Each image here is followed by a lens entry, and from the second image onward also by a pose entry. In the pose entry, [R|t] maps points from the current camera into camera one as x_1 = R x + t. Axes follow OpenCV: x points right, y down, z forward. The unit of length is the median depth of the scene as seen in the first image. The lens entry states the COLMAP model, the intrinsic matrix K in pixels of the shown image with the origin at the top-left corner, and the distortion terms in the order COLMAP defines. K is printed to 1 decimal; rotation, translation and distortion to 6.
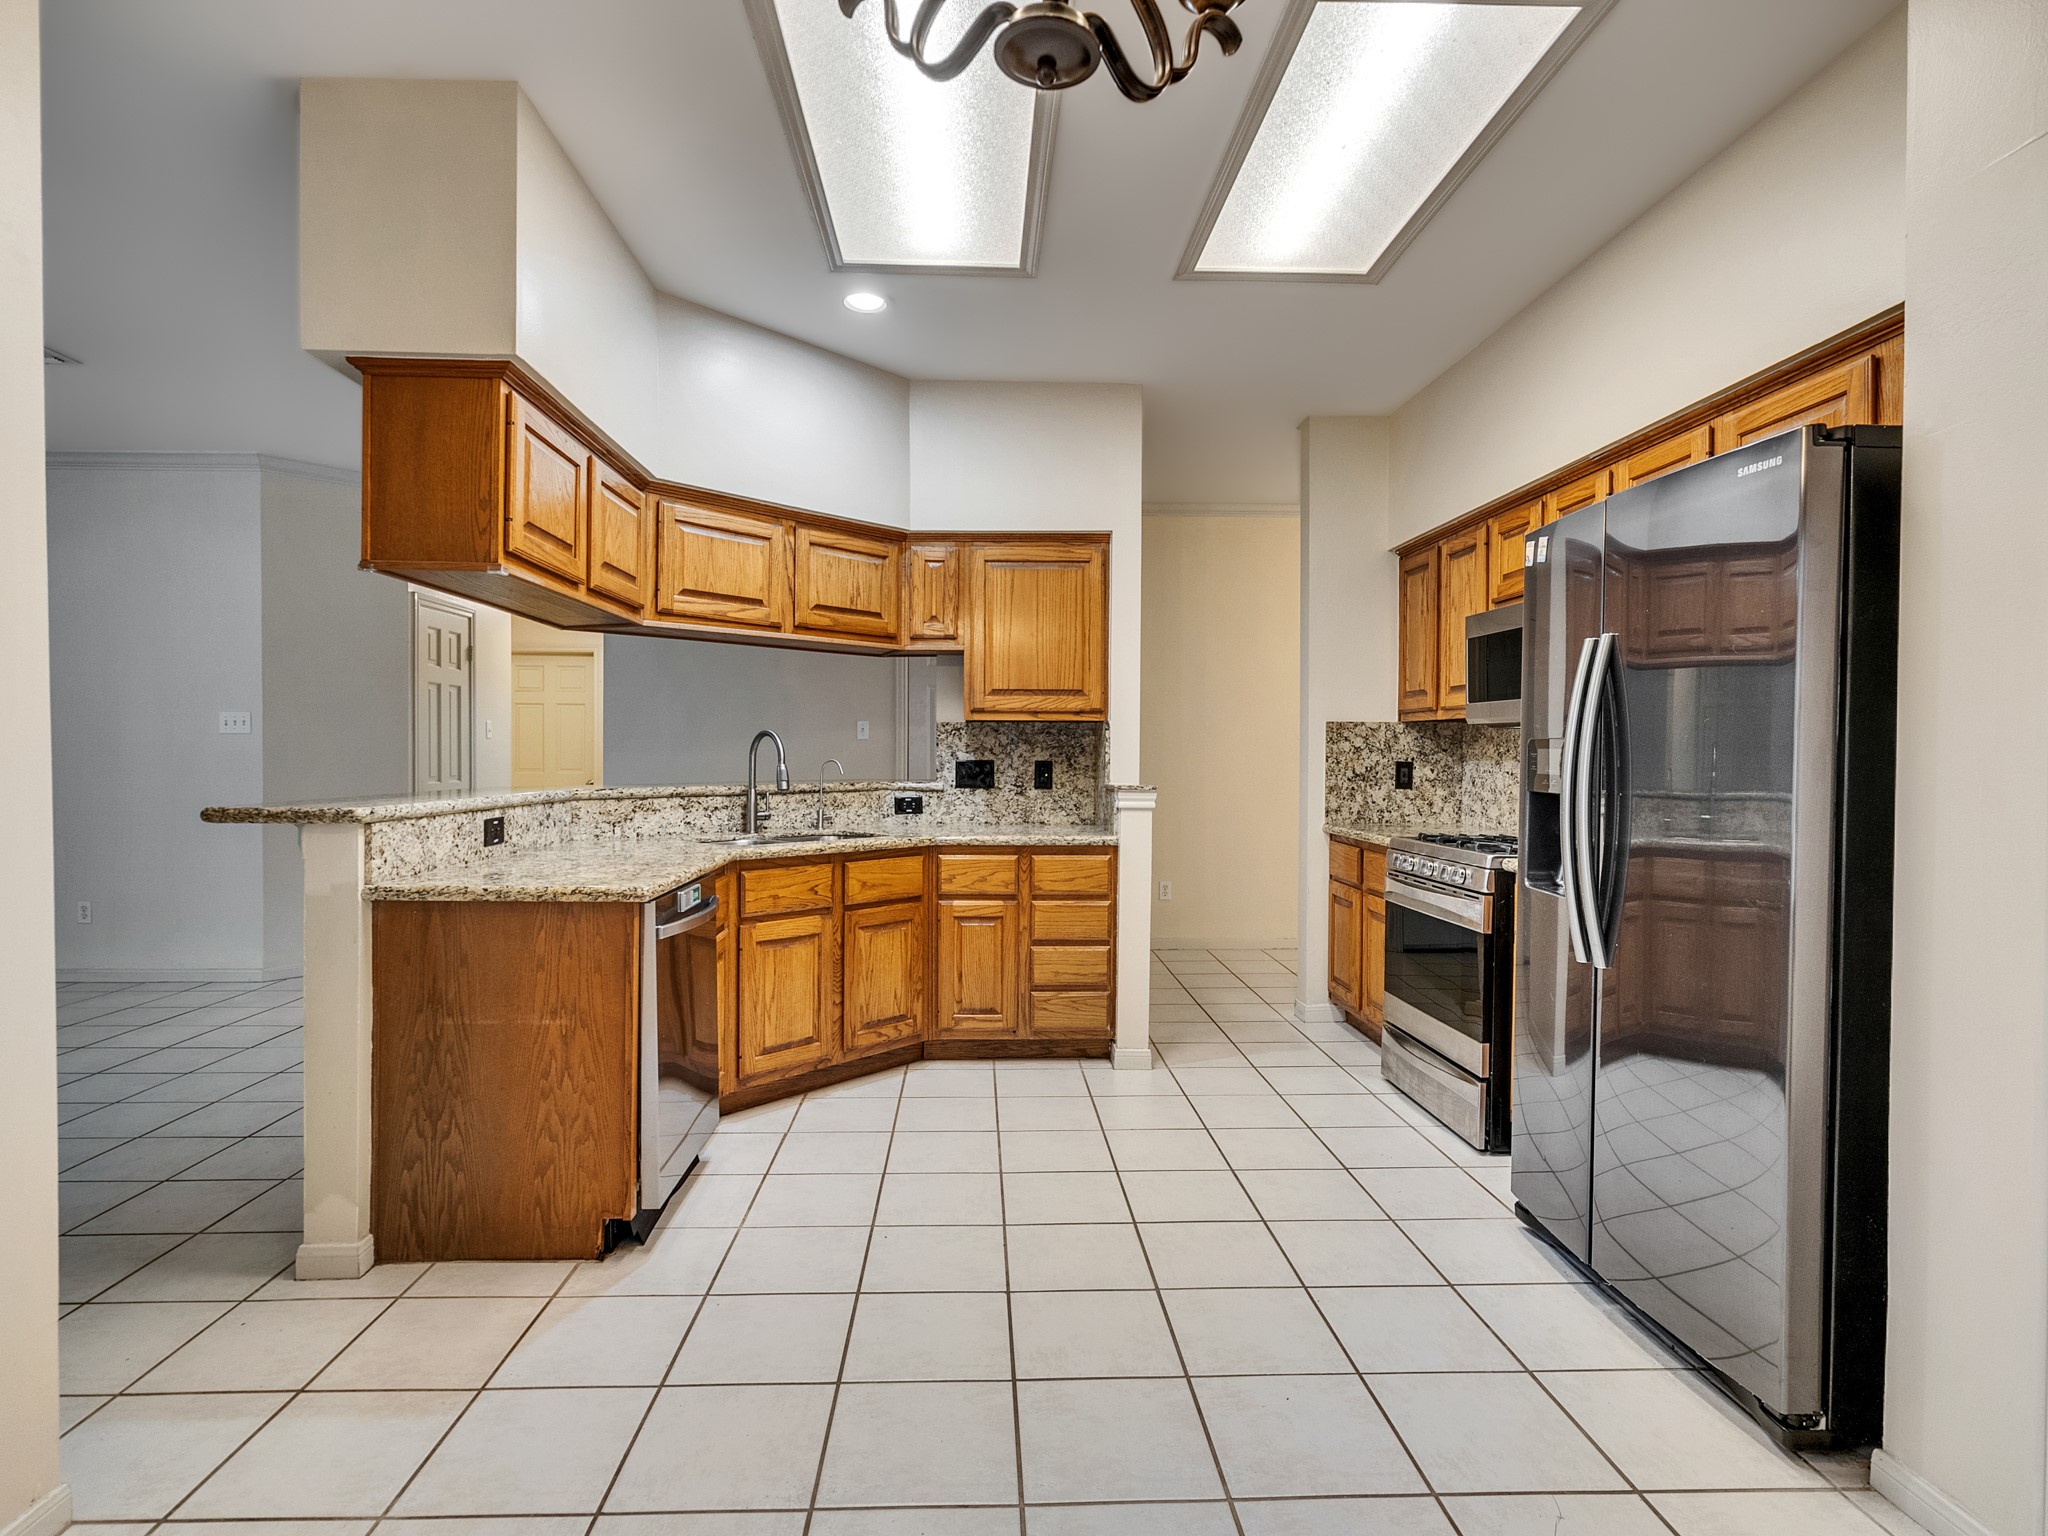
lens RADIAL K [[1046.6, 0, 1010.3], [0, 1046.6, 764.7], [0, 0, 1]] dist [-0.007742, 0.004762]
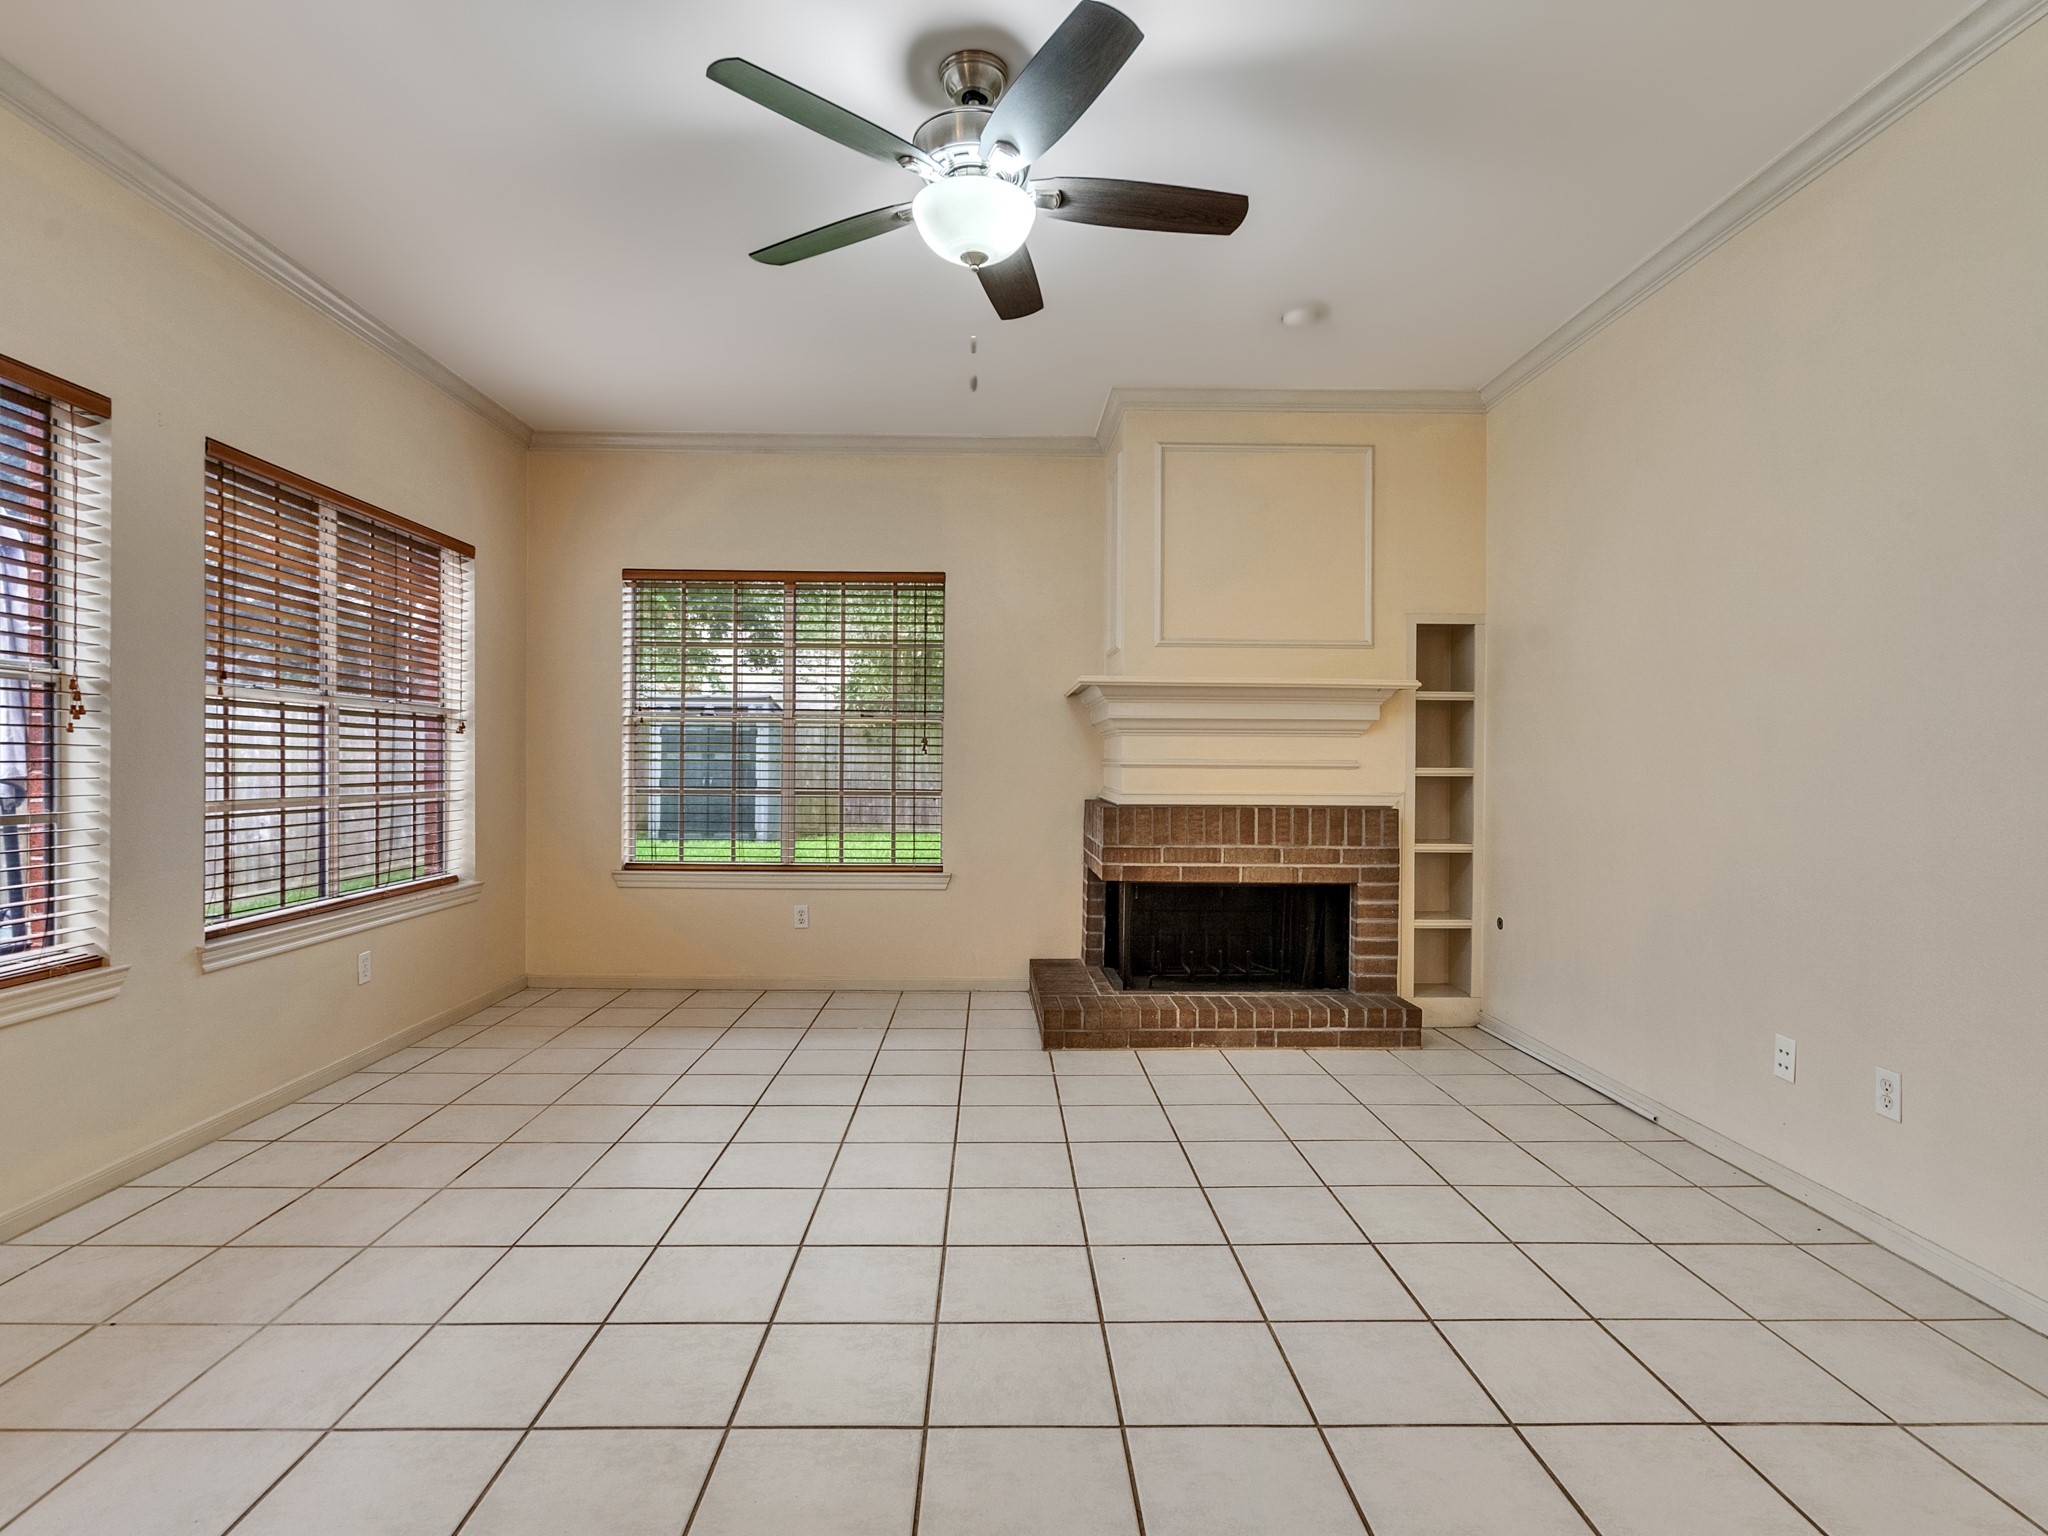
lens RADIAL K [[1046.6, 0, 1012.5], [0, 1046.6, 770.3], [0, 0, 1]] dist [-0.007742, 0.004762]
pose [[-0.014948, 0.006327, -0.999868, -0.569572], [-0.020359, 0.999771, 0.006631, 0.006418], [0.999681, 0.020455, -0.014816, 0.830586]]
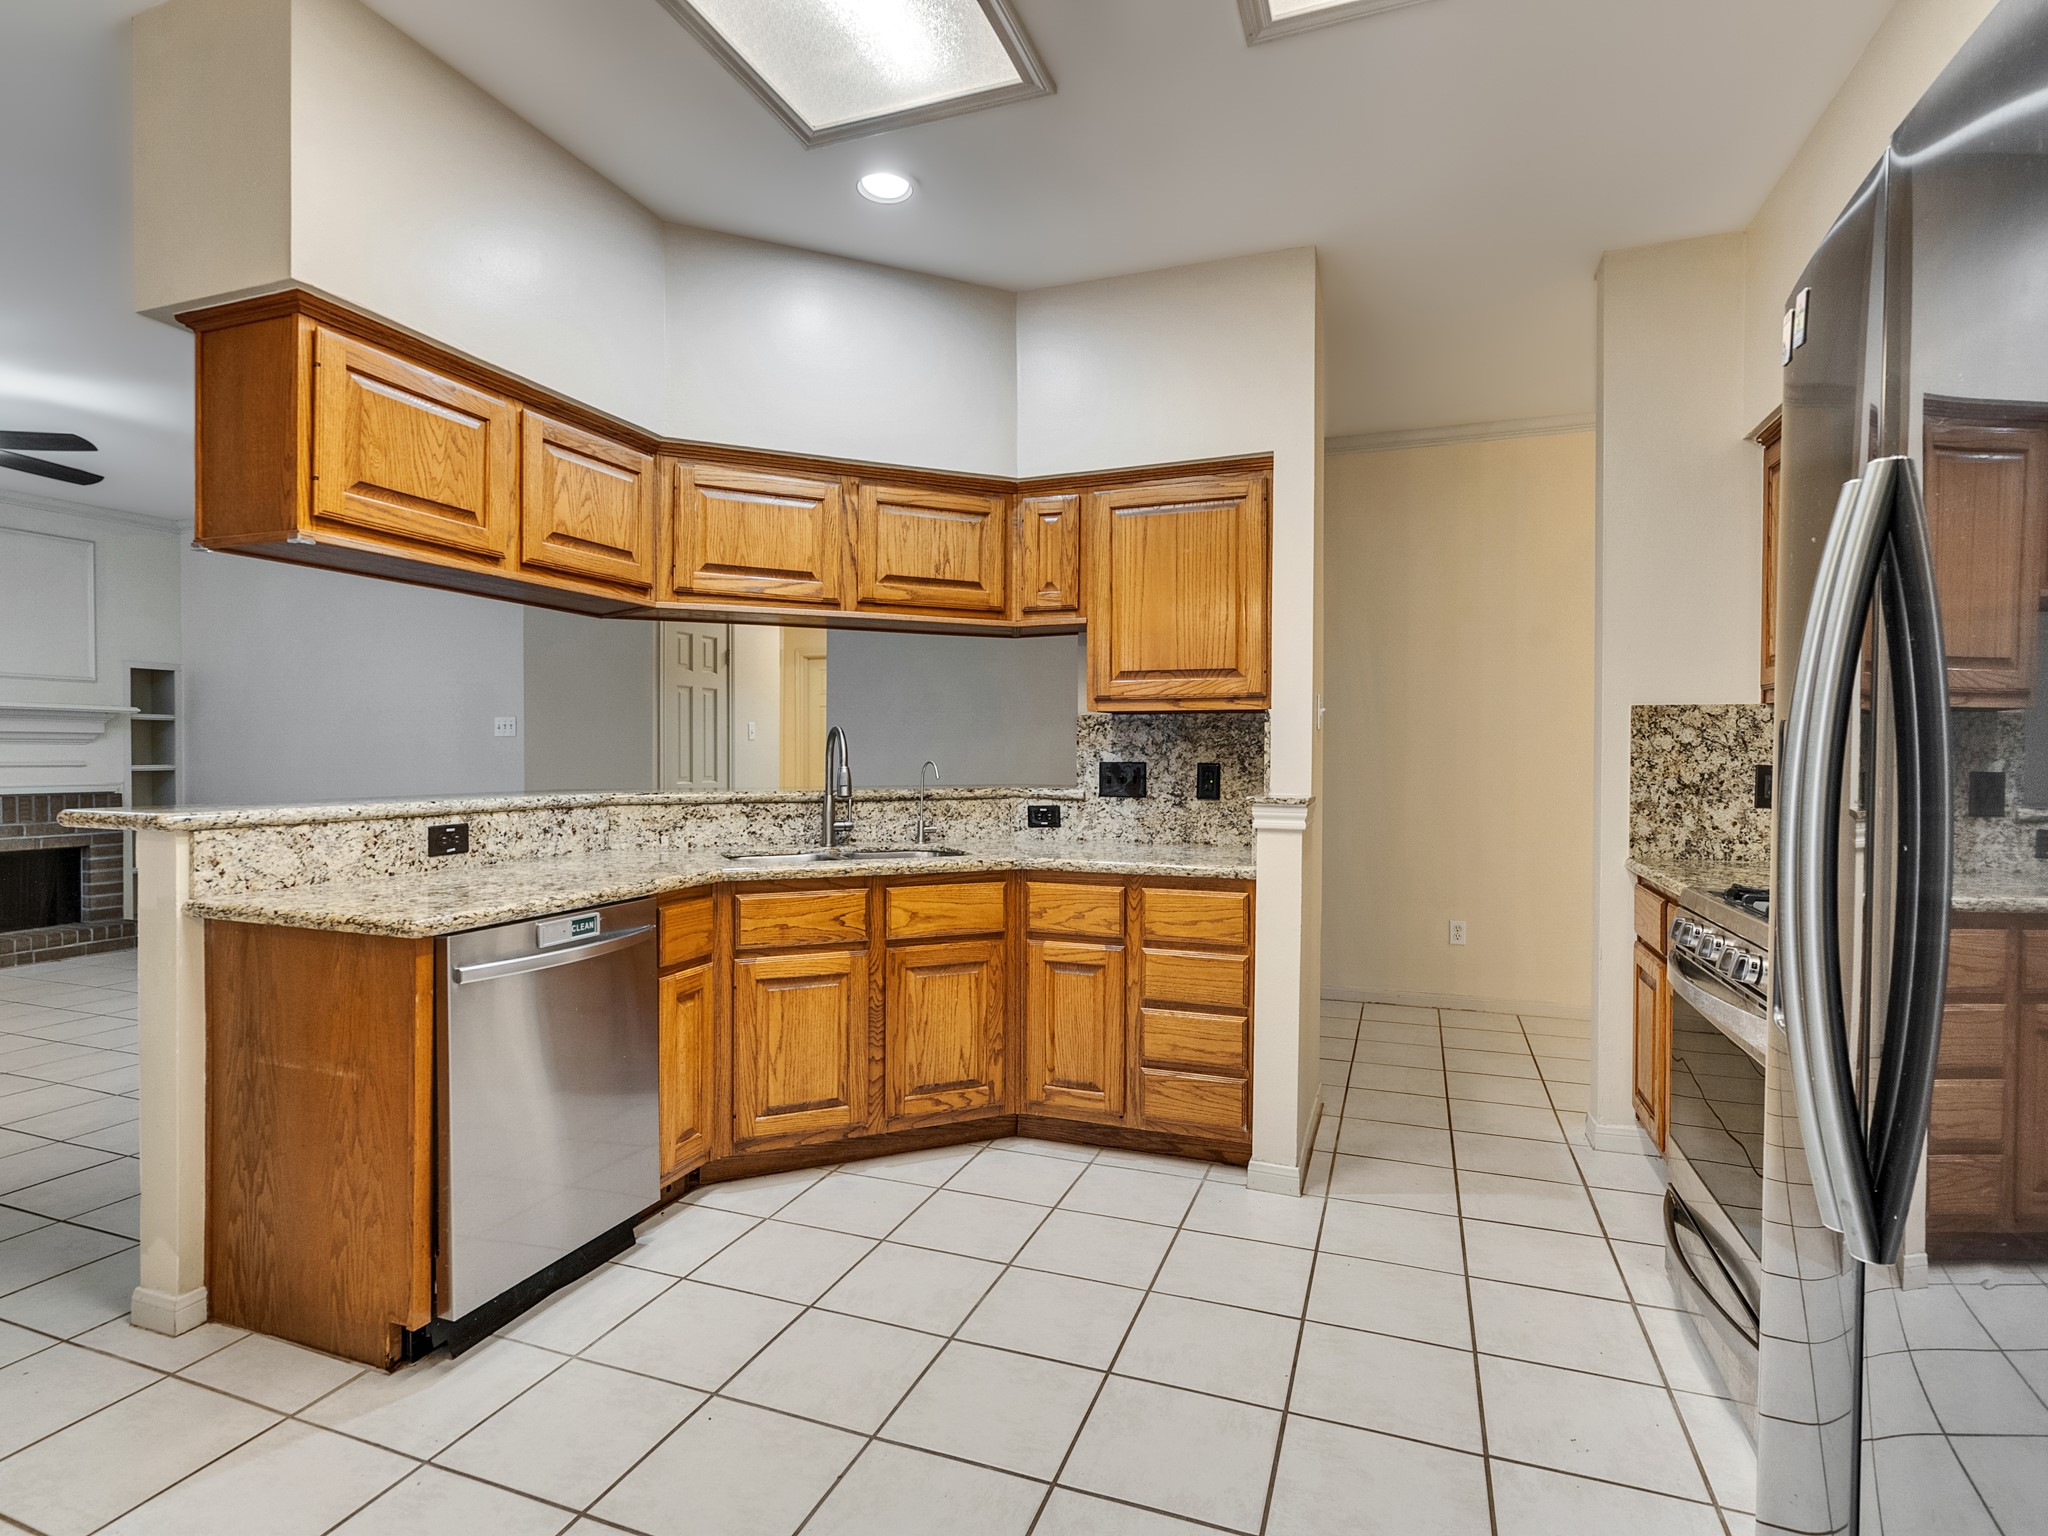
lens RADIAL K [[1046.6, 0, 1009.7], [0, 1046.6, 766.6], [0, 0, 1]] dist [-0.007742, 0.004762]
pose [[0.921489, 0.003518, -0.388390, 0.226321], [-0.003435, 0.999994, 0.000907, -0.001473], [0.388390, 0.000499, 0.921495, 0.264493]]
